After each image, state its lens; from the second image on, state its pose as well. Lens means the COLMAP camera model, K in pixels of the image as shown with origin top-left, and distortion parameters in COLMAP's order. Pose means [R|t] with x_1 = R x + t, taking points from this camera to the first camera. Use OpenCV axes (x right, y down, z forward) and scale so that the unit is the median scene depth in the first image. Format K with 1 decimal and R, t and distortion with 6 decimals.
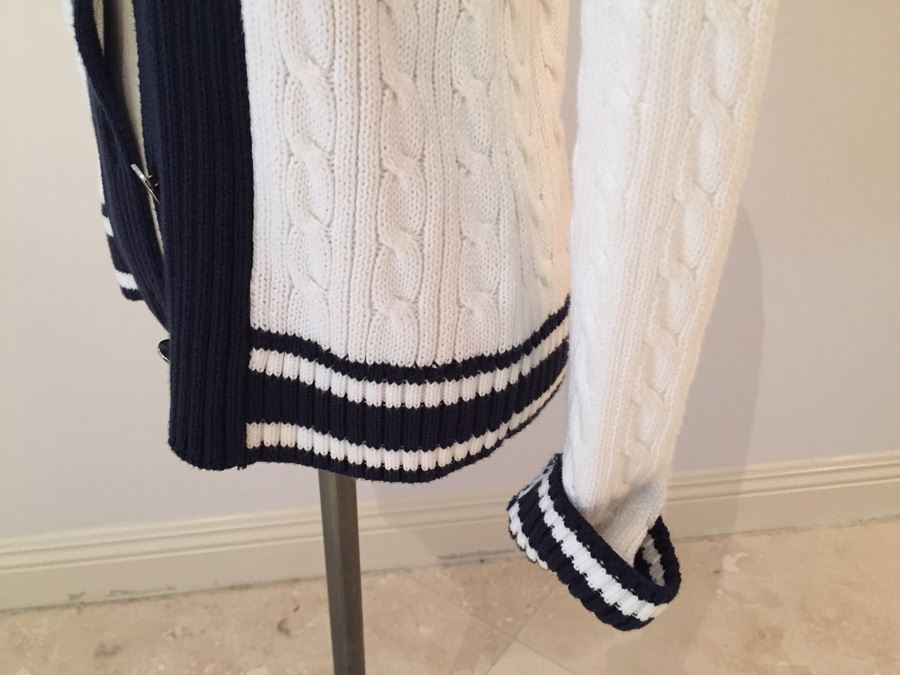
lens RADIAL K [[776.4, 0, 453.6], [0, 776.4, 336.0], [0, 0, 1]] dist [0.059757, -0.066786]
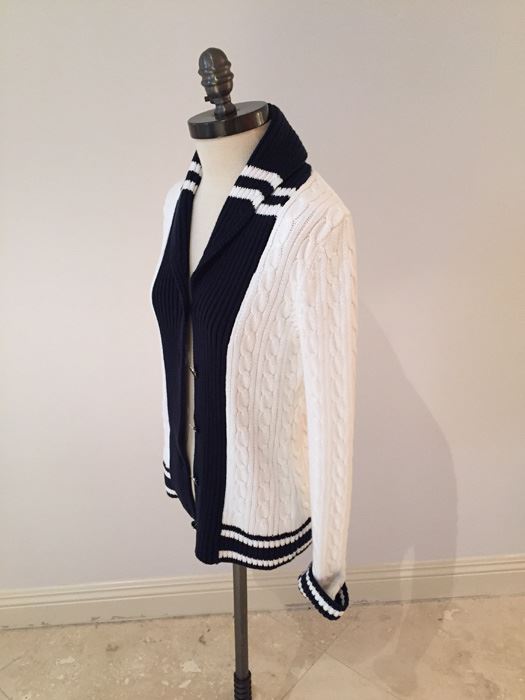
lens RADIAL K [[603.9, 0, 264.1], [0, 603.9, 344.7], [0, 0, 1]] dist [0.059757, -0.066786]
pose [[0.996954, 0.004396, -0.077871, 0.044217], [-0.015504, 0.989657, -0.142616, -0.128364], [0.076439, 0.143389, 0.986710, -0.555474]]
